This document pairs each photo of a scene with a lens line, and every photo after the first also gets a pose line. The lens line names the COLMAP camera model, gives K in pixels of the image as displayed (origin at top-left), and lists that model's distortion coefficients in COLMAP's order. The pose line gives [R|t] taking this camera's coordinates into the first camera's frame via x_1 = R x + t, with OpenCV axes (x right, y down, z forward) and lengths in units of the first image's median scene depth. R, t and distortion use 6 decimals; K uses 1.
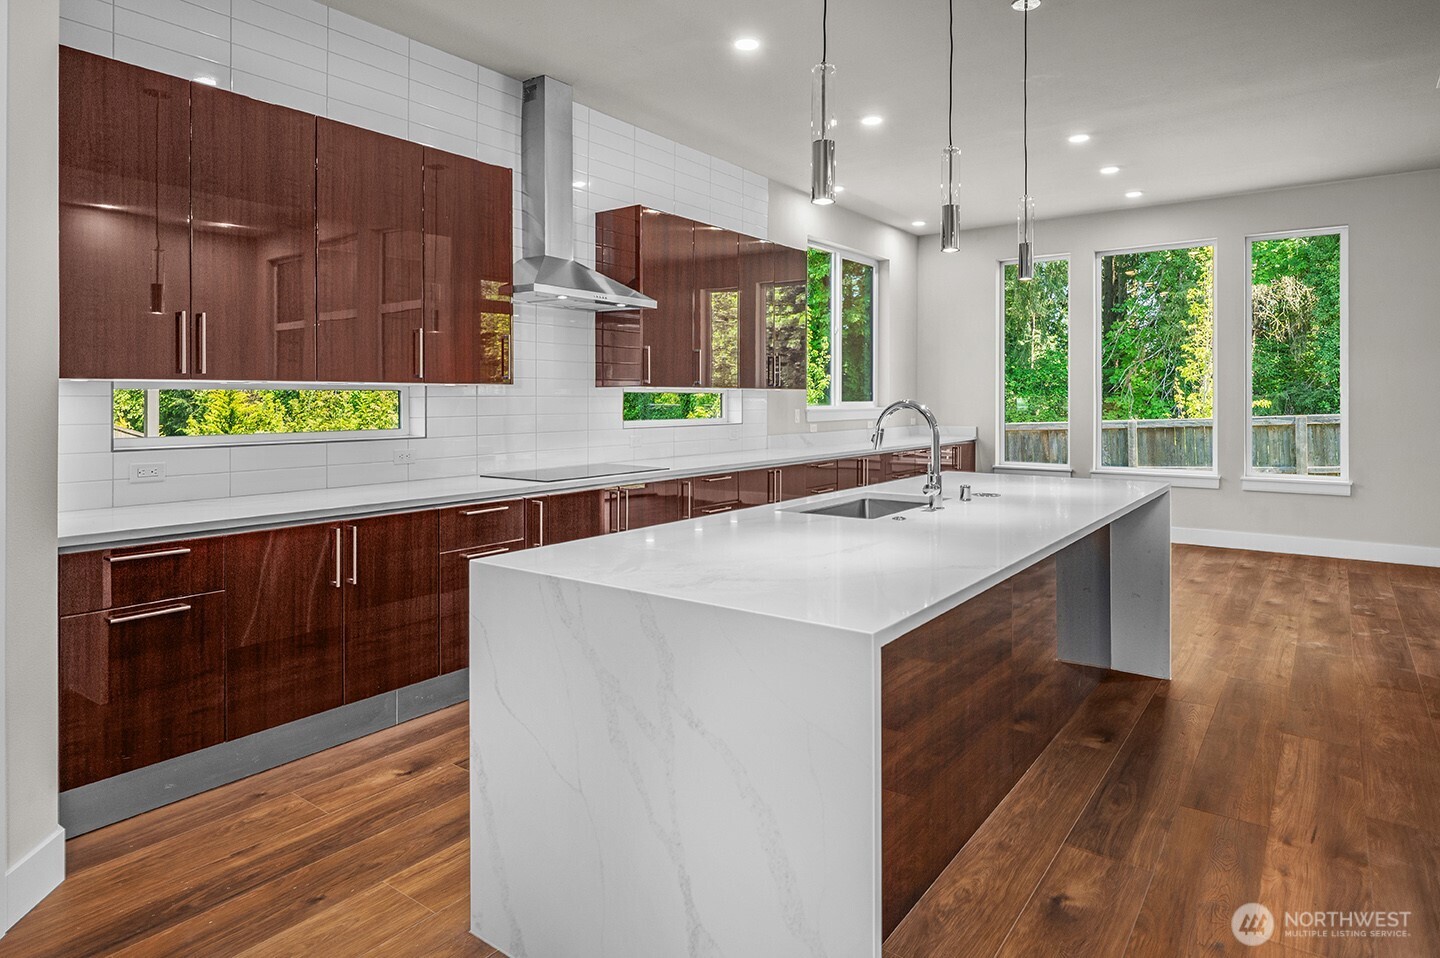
lens RADIAL K [[829.5, 0, 720.8], [0, 829.5, 407.5], [0, 0, 1]] dist [-0.002556, -0.001527]
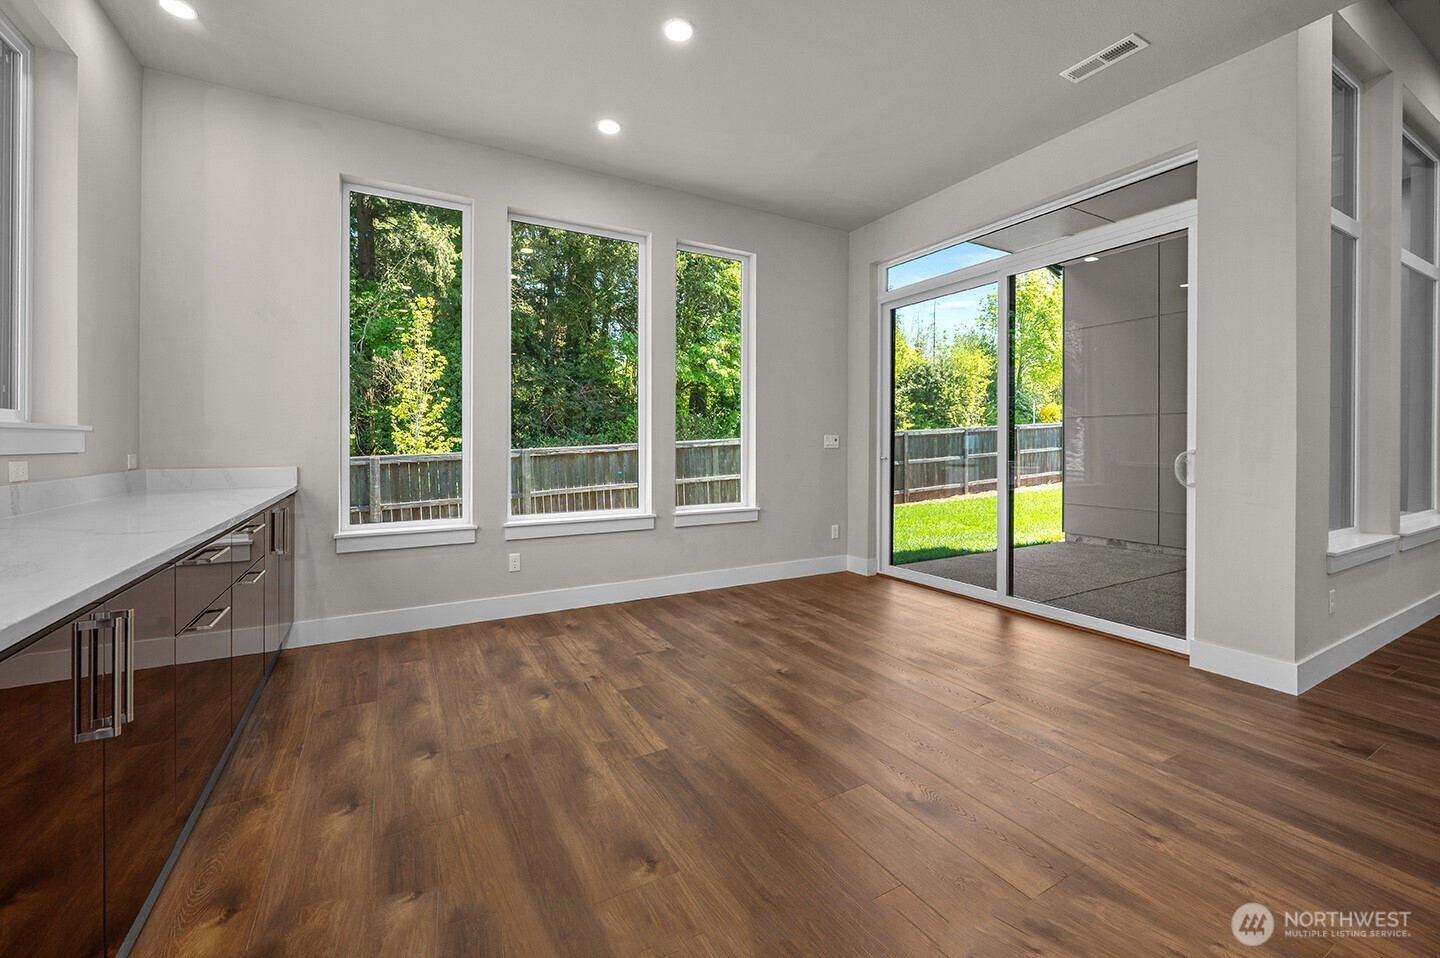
lens RADIAL K [[592.3, 0, 727.8], [0, 592.3, 445.5], [0, 0, 1]] dist [-0.001497, -0.000117]
pose [[0.400867, -0.001909, 0.916134, 0.064780], [0.008355, 0.999964, -0.001572, 0.012172], [-0.916098, 0.008285, 0.400868, 0.579106]]
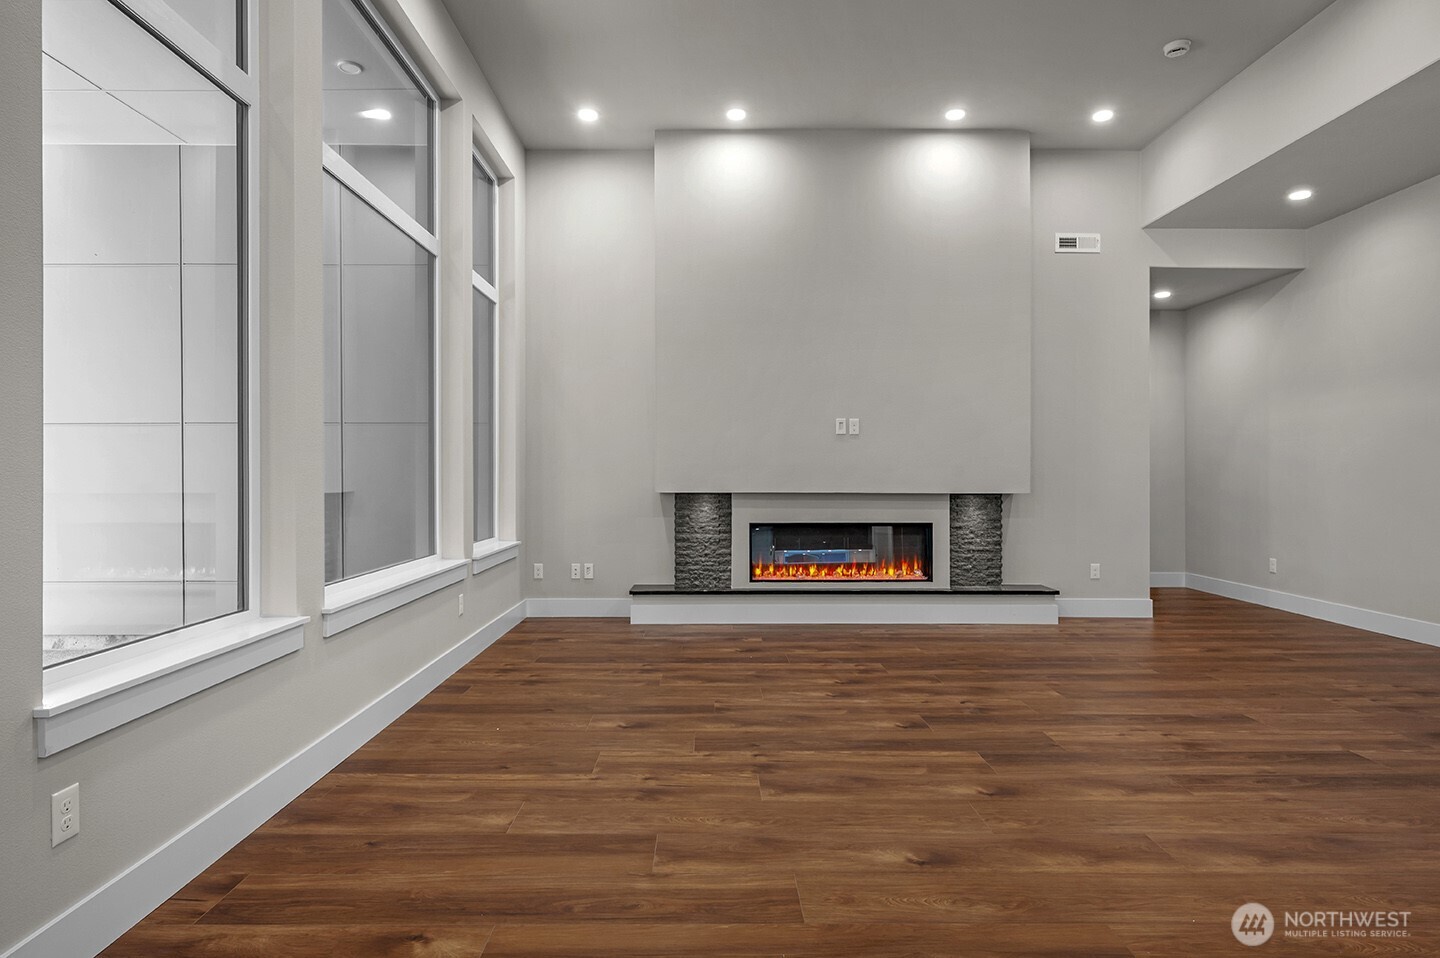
lens RADIAL K [[775.0, 0, 711.8], [0, 775.0, 475.1], [0, 0, 1]] dist [-0.001666, 0.000149]
pose [[-0.596406, 0.002552, 0.802679, 0.264102], [0.012011, 0.999911, 0.005745, 0.019809], [-0.802593, 0.013067, -0.596383, 0.386507]]
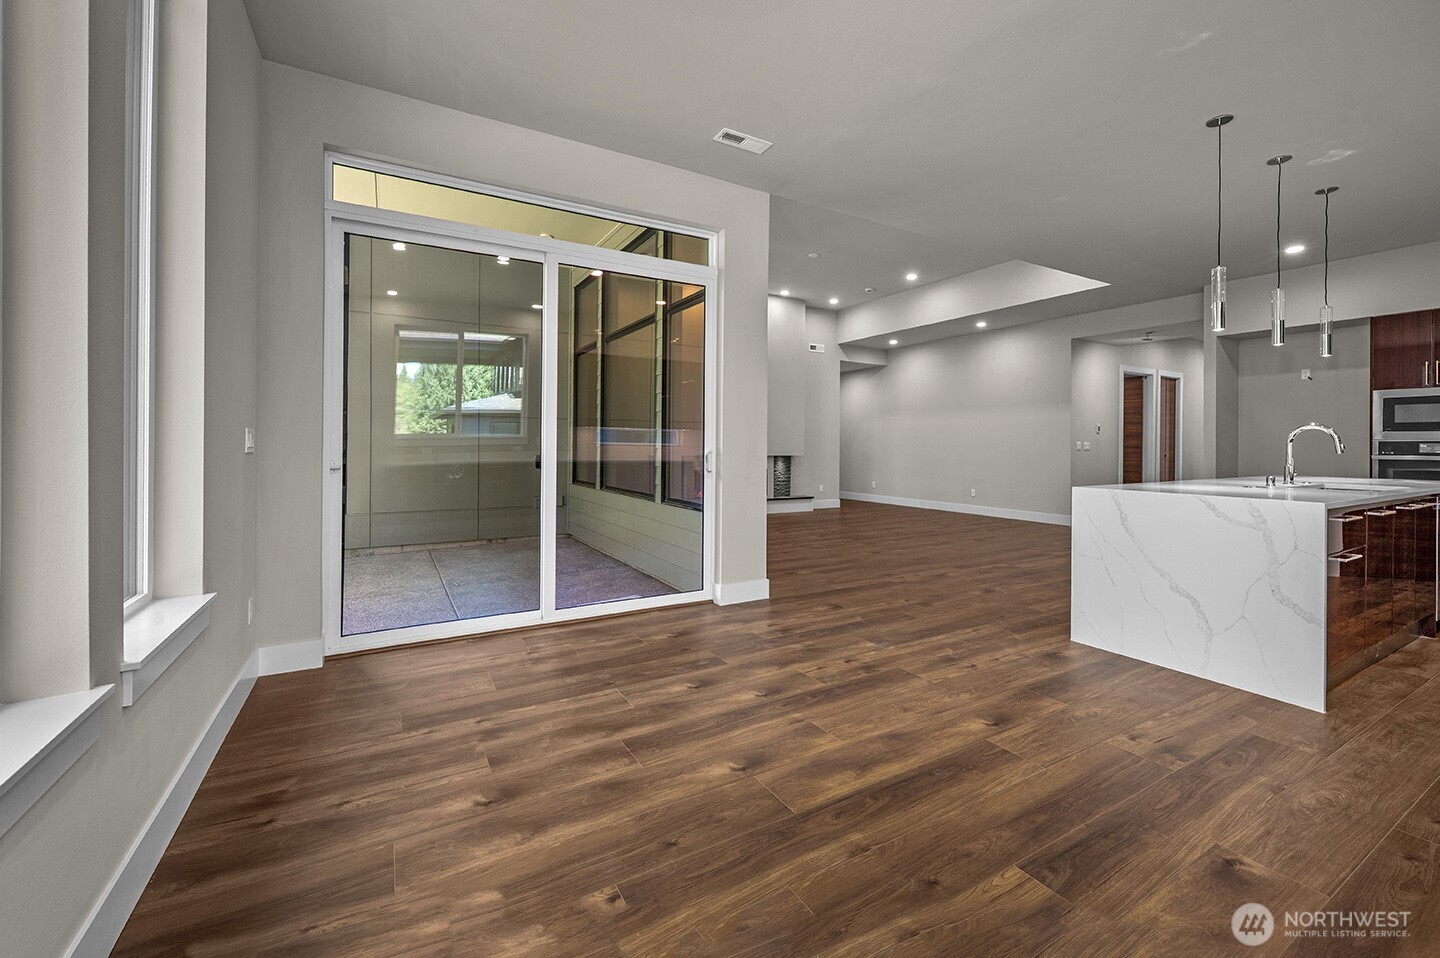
lens RADIAL K [[592.3, 0, 727.8], [0, 592.3, 445.5], [0, 0, 1]] dist [-0.001497, -0.000117]
pose [[-0.919676, -0.002987, 0.392666, 0.309818], [0.001901, 0.999925, 0.012060, 0.007505], [-0.392673, 0.011838, -0.919602, 0.926305]]
